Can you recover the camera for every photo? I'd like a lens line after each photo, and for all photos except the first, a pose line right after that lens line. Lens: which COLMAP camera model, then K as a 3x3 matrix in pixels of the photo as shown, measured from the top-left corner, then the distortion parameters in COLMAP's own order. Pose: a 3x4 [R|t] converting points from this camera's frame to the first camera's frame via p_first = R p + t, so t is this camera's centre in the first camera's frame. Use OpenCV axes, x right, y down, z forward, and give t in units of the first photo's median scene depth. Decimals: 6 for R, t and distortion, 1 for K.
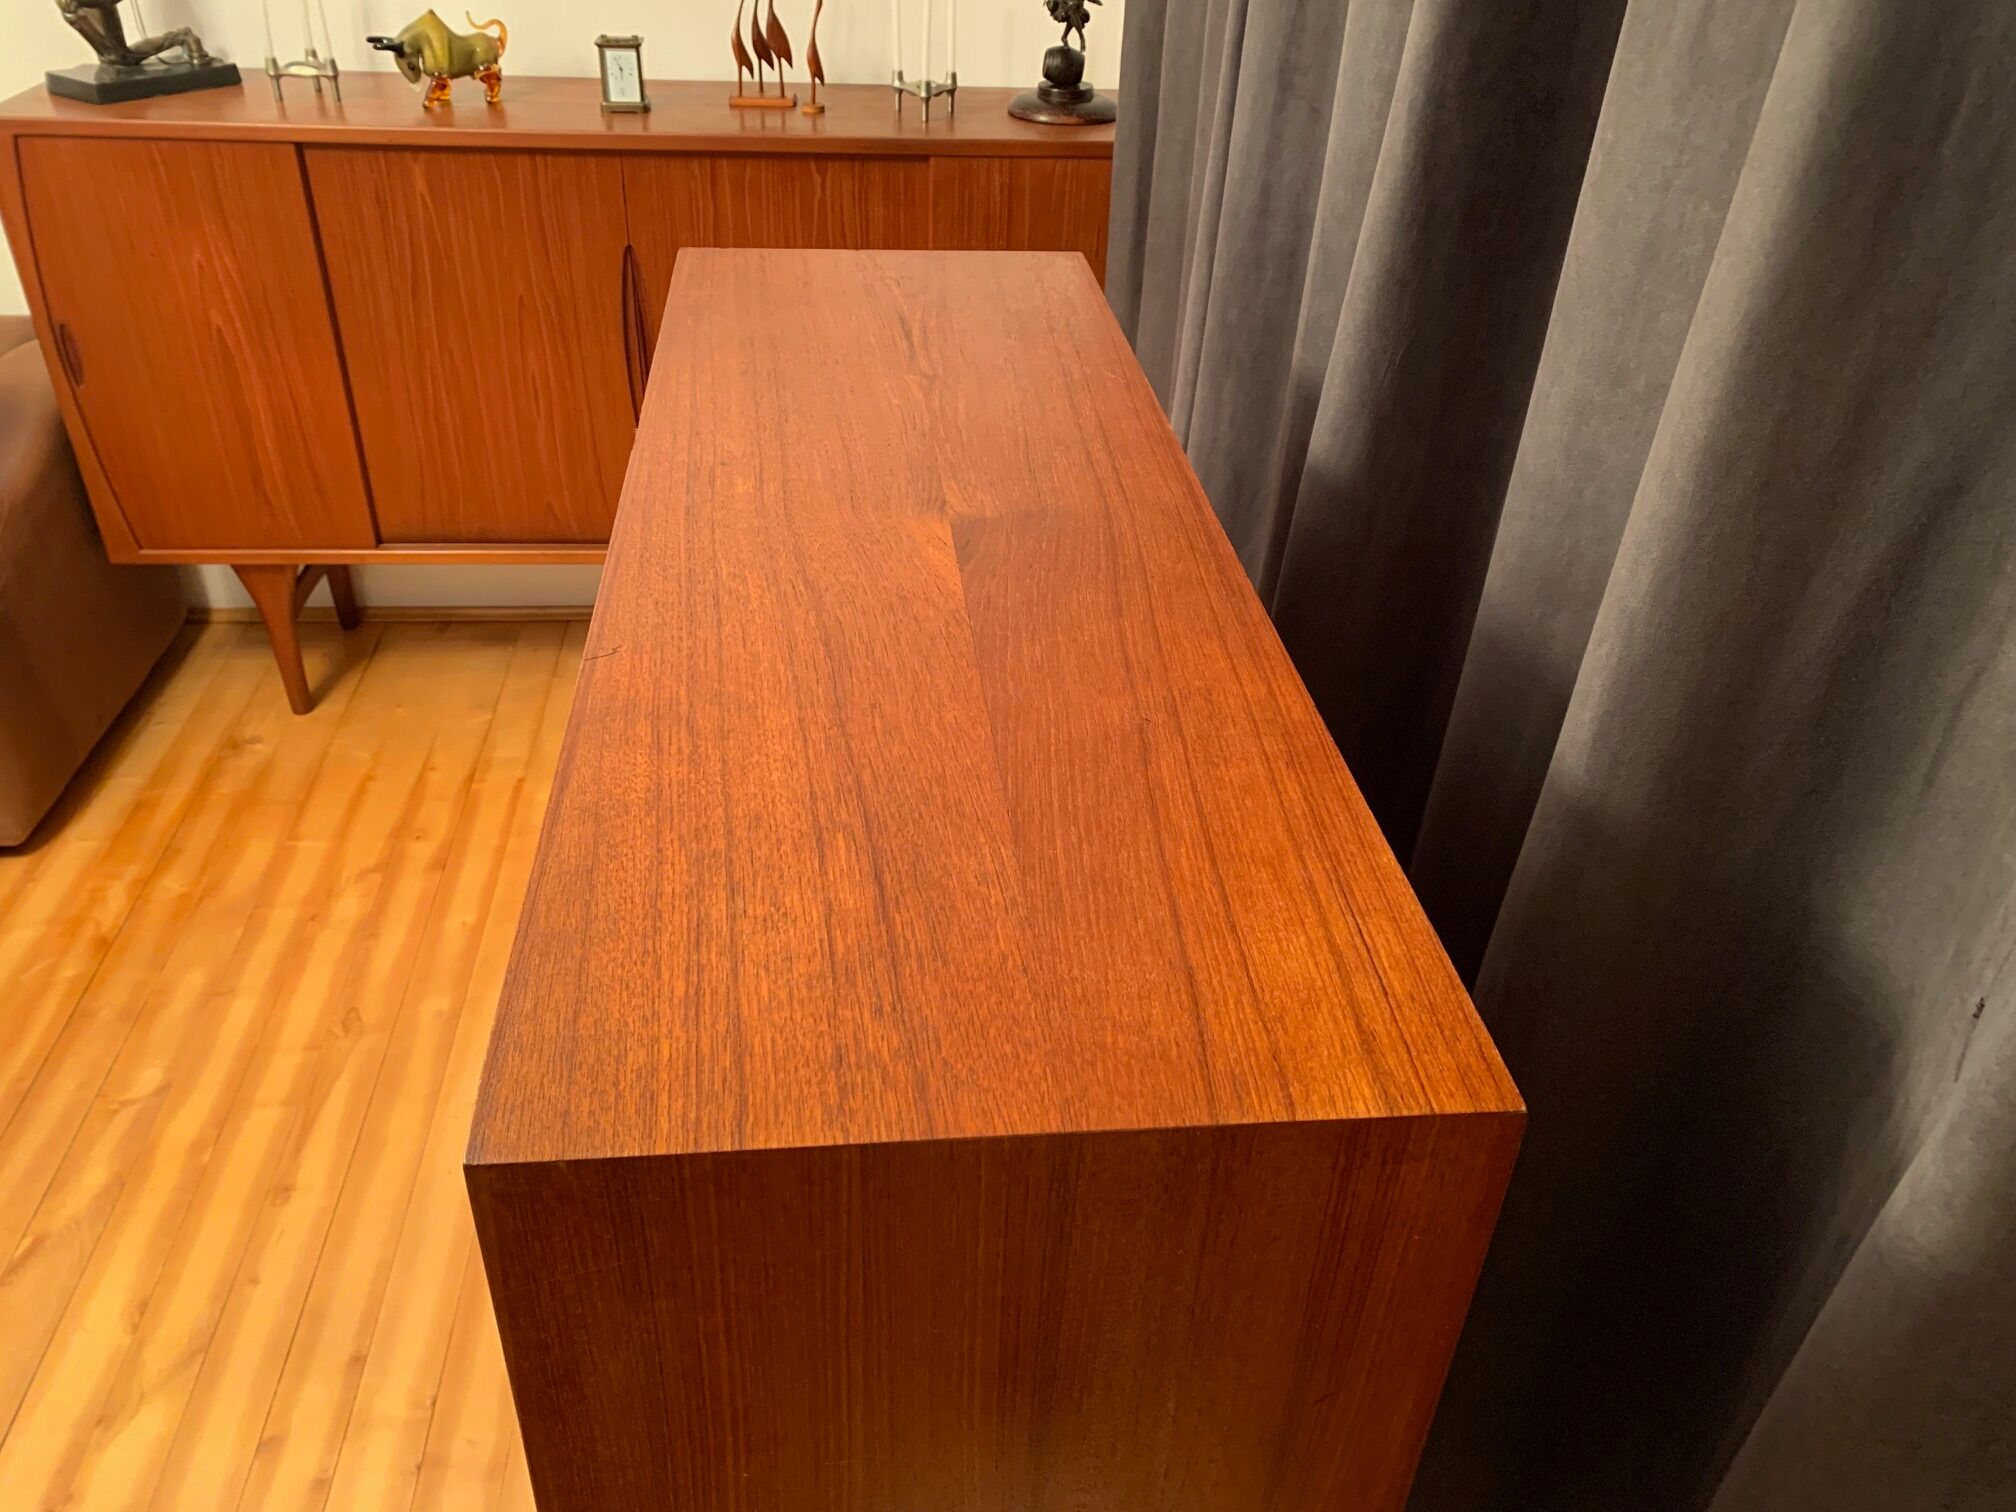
lens RADIAL K [[1547.3, 0, 998.5], [0, 1547.3, 757.4], [0, 0, 1]] dist [0.033980, -0.026693]
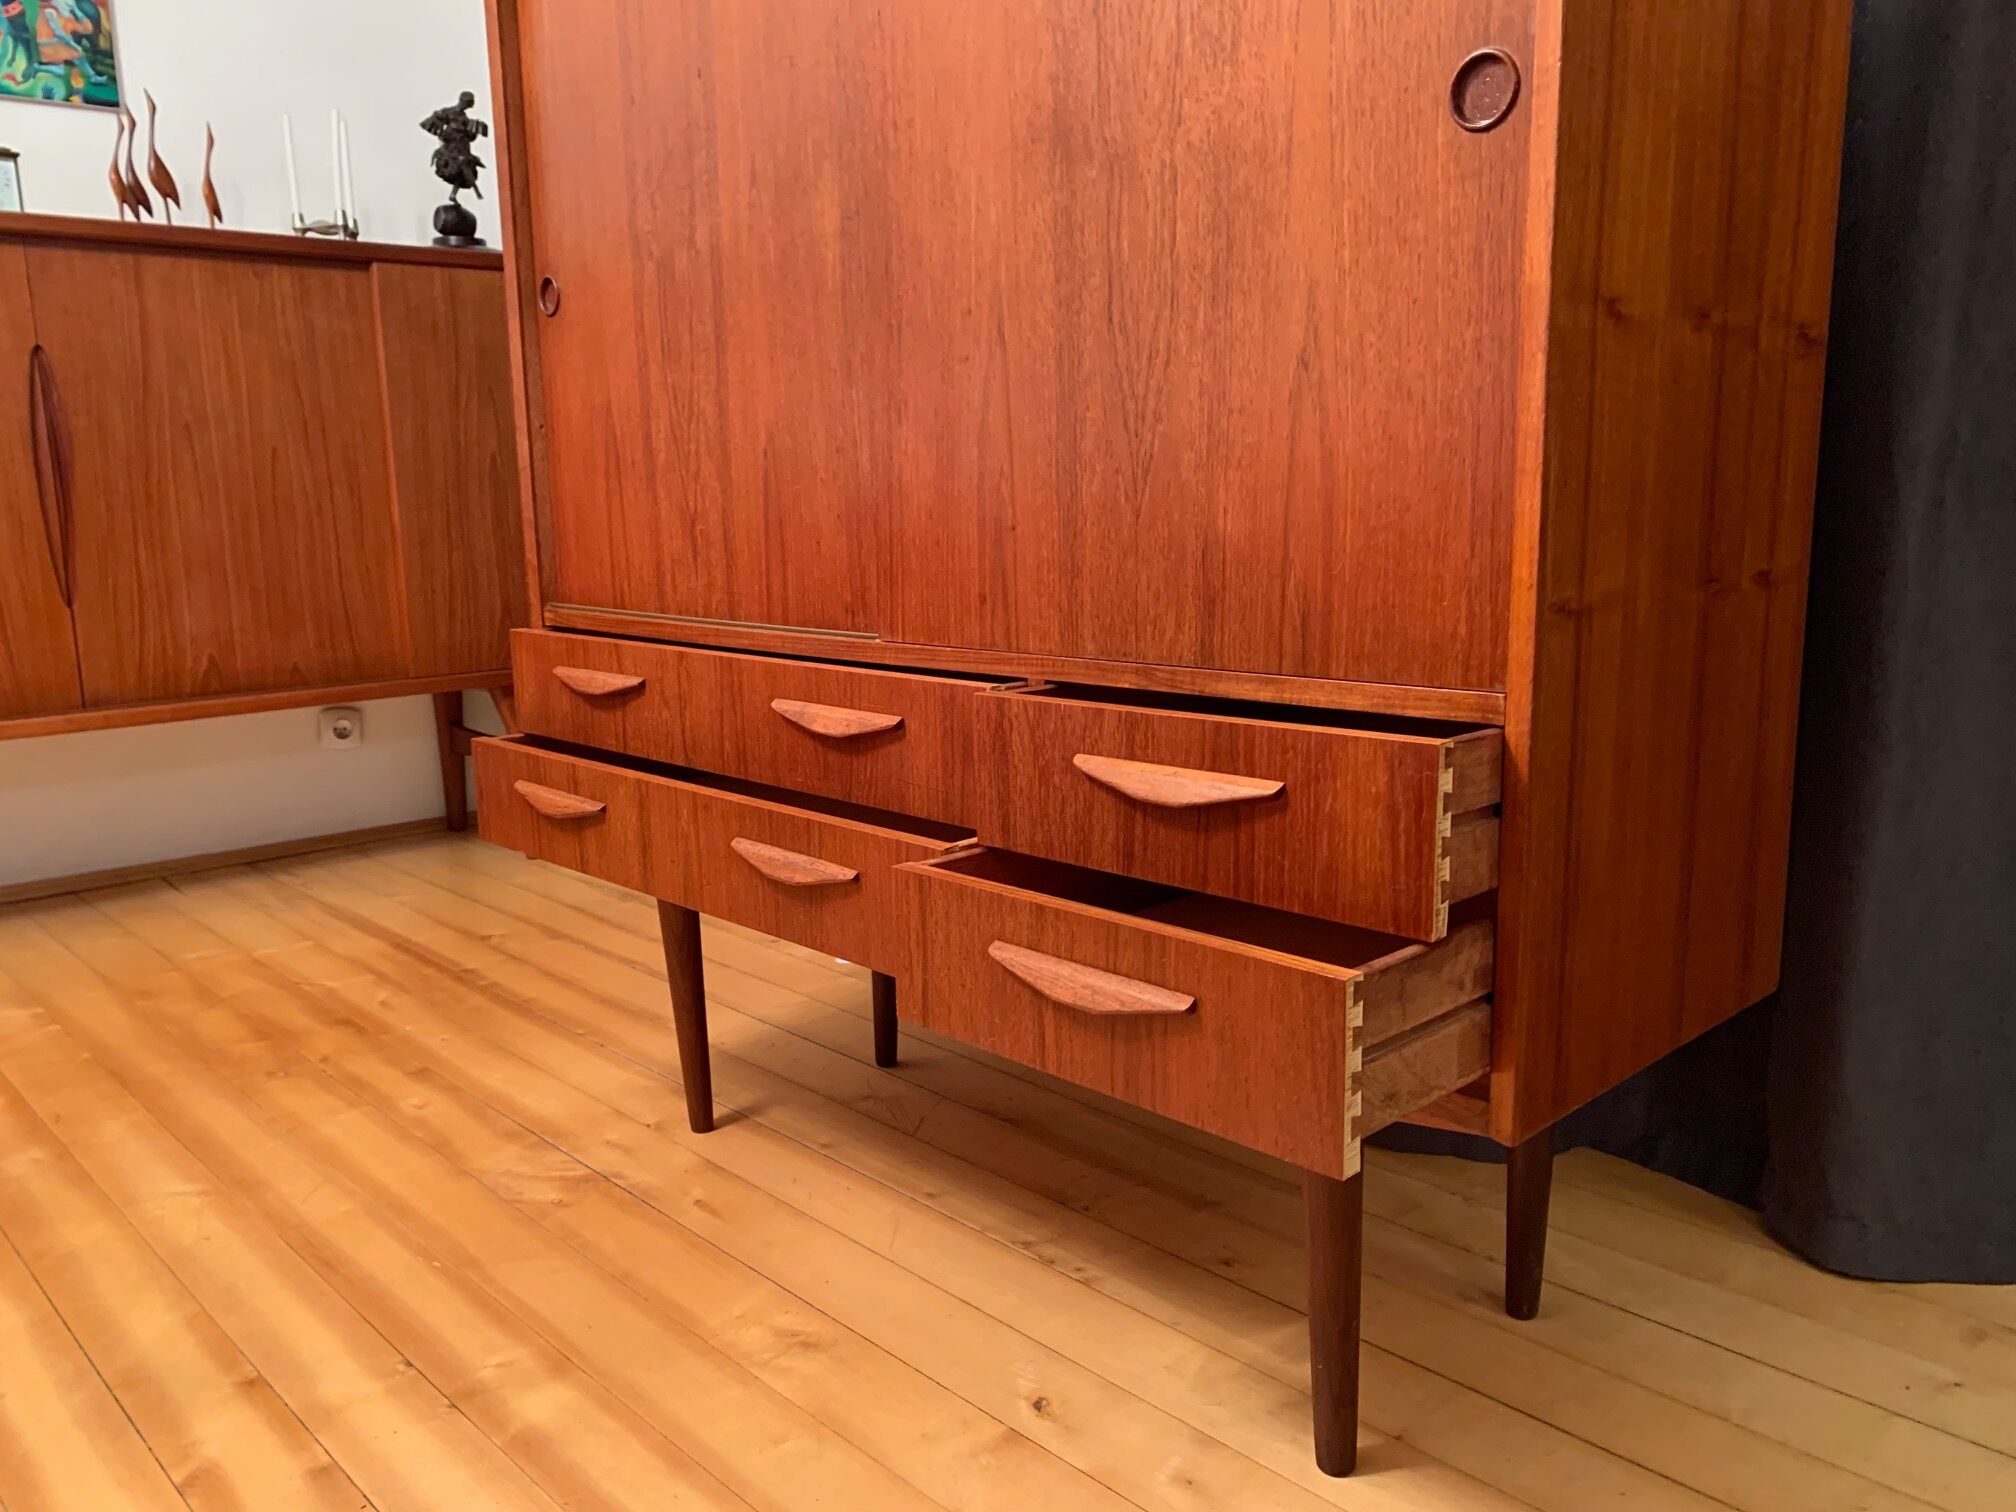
lens RADIAL K [[1547.3, 0, 993.4], [0, 1547.3, 764.7], [0, 0, 1]] dist [0.033980, -0.026693]
pose [[0.792646, -0.161435, 0.587921, -0.373991], [0.376551, 0.888033, -0.263831, 0.328136], [-0.479502, 0.430506, 0.764684, 0.164529]]
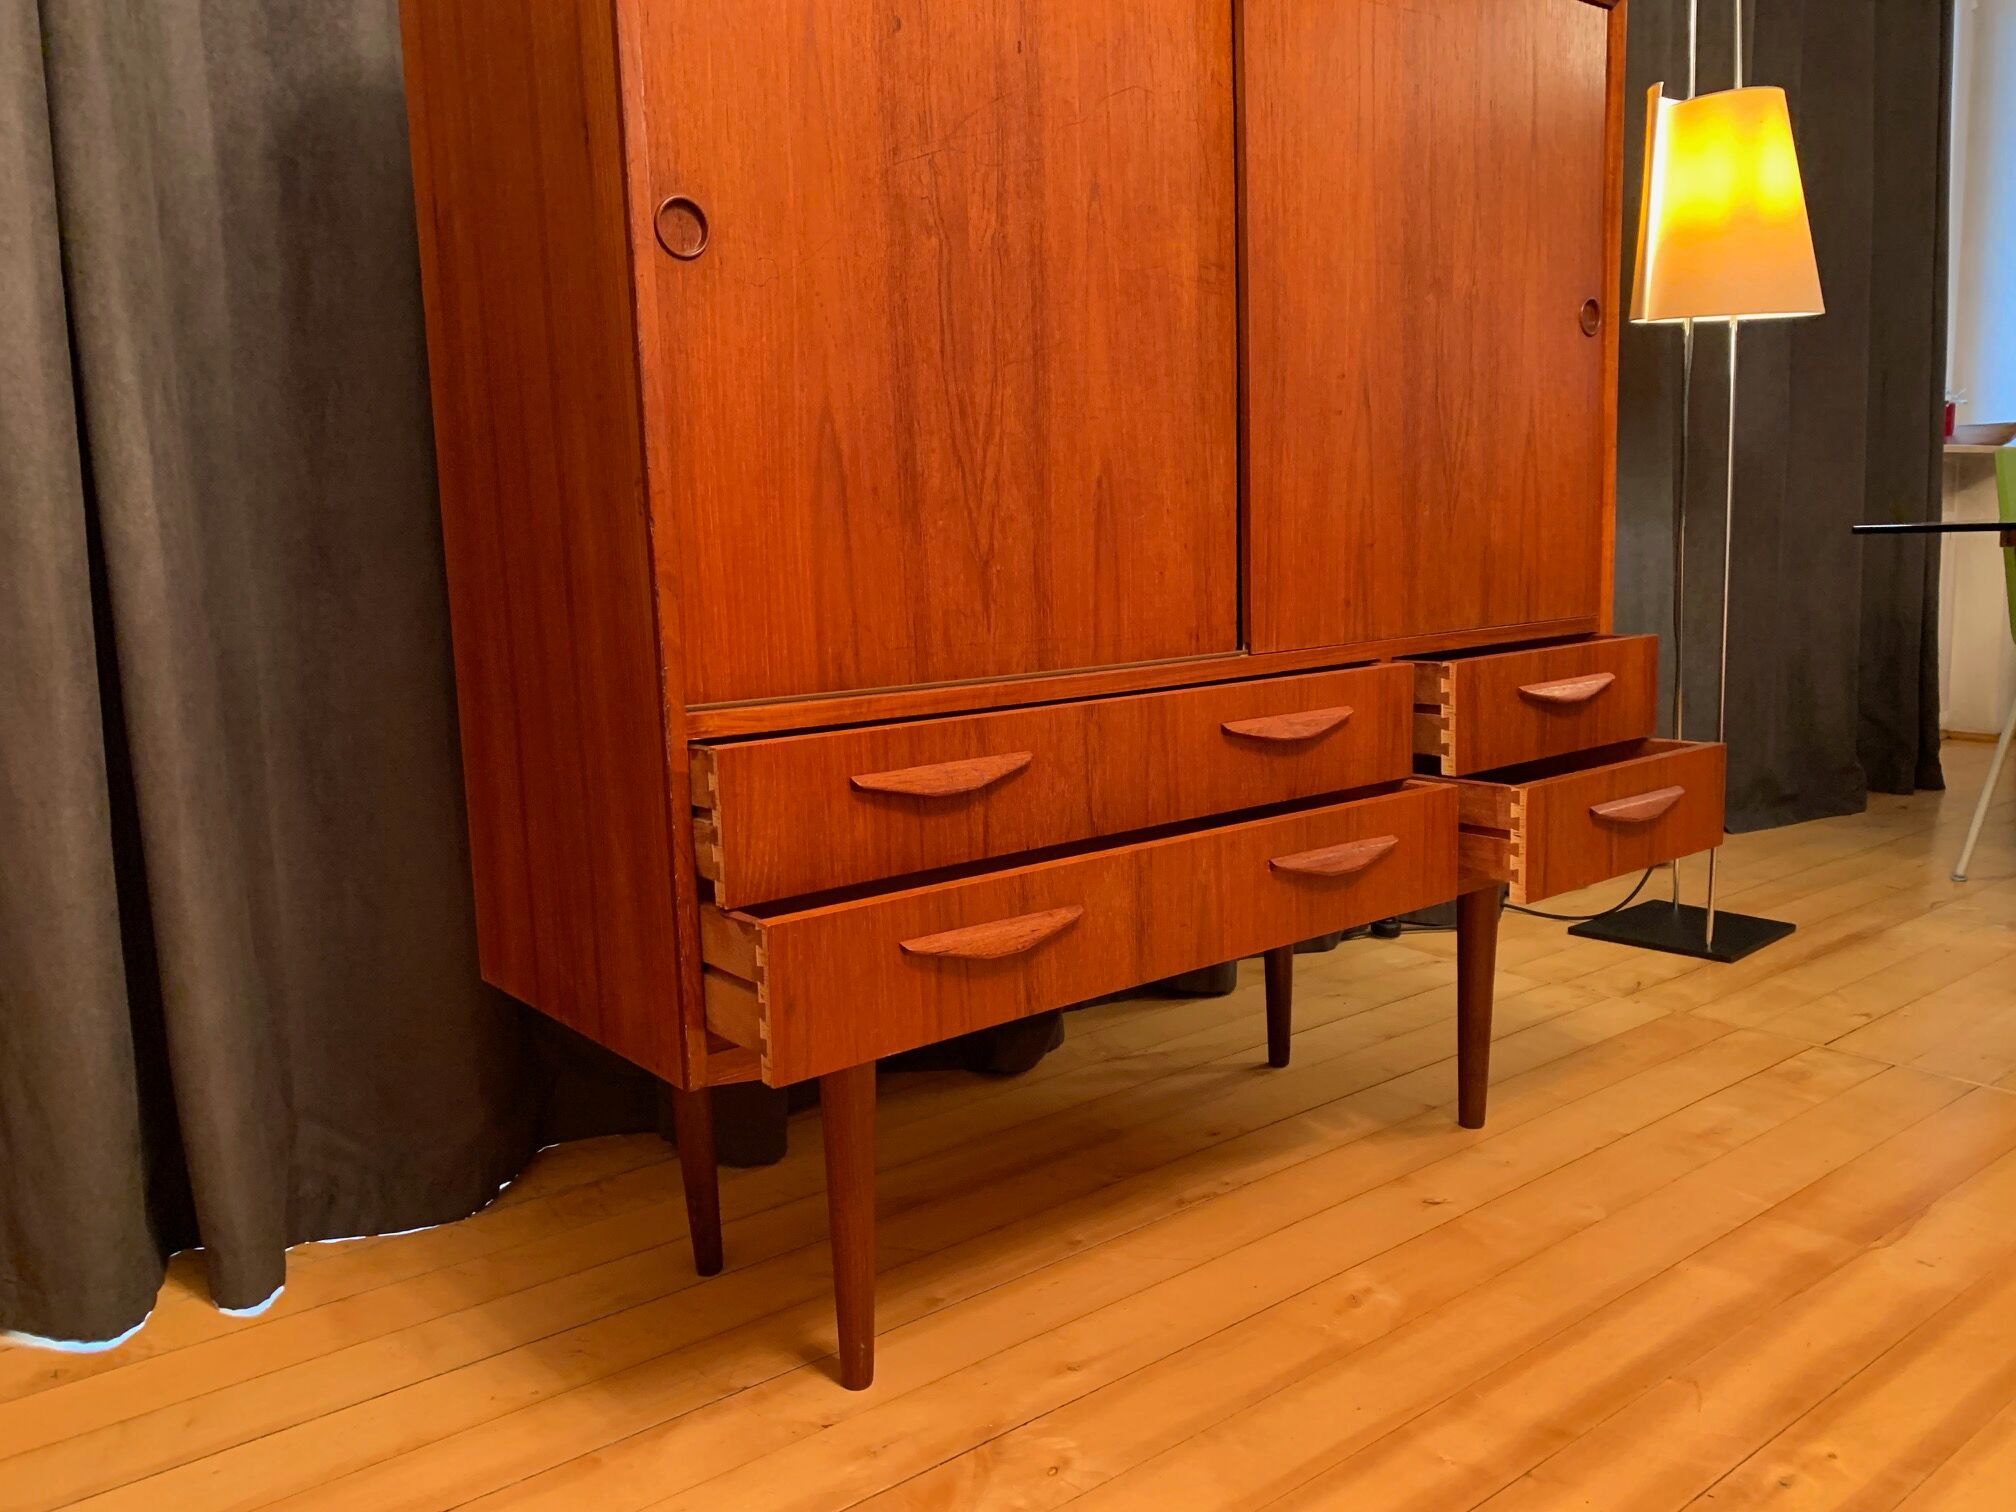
lens RADIAL K [[1547.3, 0, 997.1], [0, 1547.3, 766.4], [0, 0, 1]] dist [0.033980, -0.026693]
pose [[-0.536062, -0.143688, 0.831860, -0.516854], [0.476253, 0.762140, 0.438549, -0.105921], [-0.697008, 0.631266, -0.340122, 0.819966]]
